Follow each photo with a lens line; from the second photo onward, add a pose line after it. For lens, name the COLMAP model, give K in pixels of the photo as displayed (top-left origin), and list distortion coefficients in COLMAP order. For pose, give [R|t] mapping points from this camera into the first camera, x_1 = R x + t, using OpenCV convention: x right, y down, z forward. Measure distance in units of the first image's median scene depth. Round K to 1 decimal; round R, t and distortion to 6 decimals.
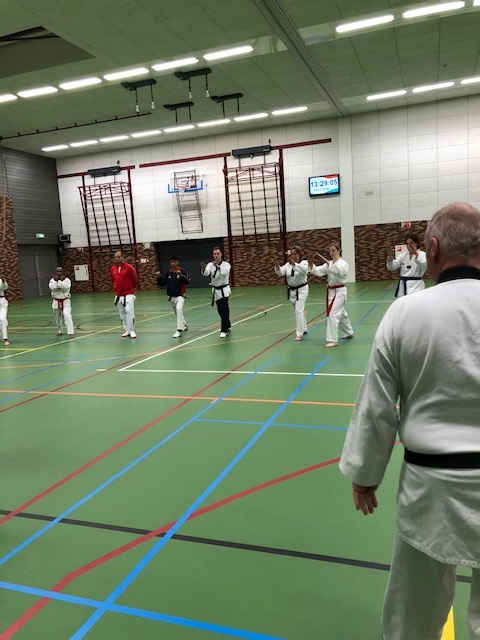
lens RADIAL K [[514.8, 0, 242.7], [0, 514.8, 324.5], [0, 0, 1]] dist [0.013350, -0.006915]
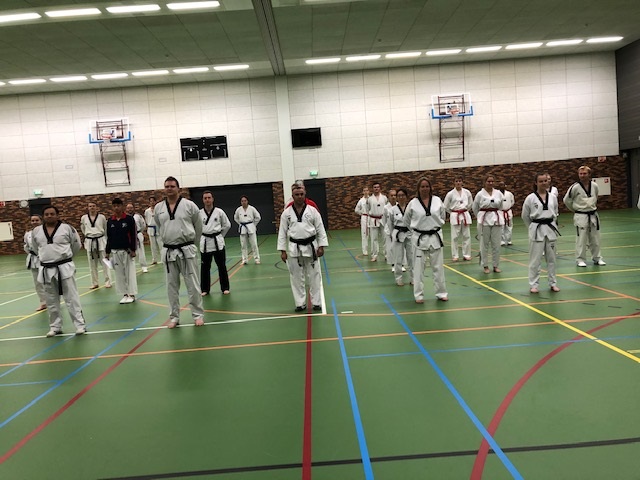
lens RADIAL K [[514.8, 0, 318.7], [0, 514.8, 235.8], [0, 0, 1]] dist [0.013350, -0.006915]
pose [[0.939006, -0.028203, 0.342742, -0.109014], [0.057972, 0.995350, -0.076922, 0.006145], [-0.338979, 0.092100, 0.936275, 0.017830]]
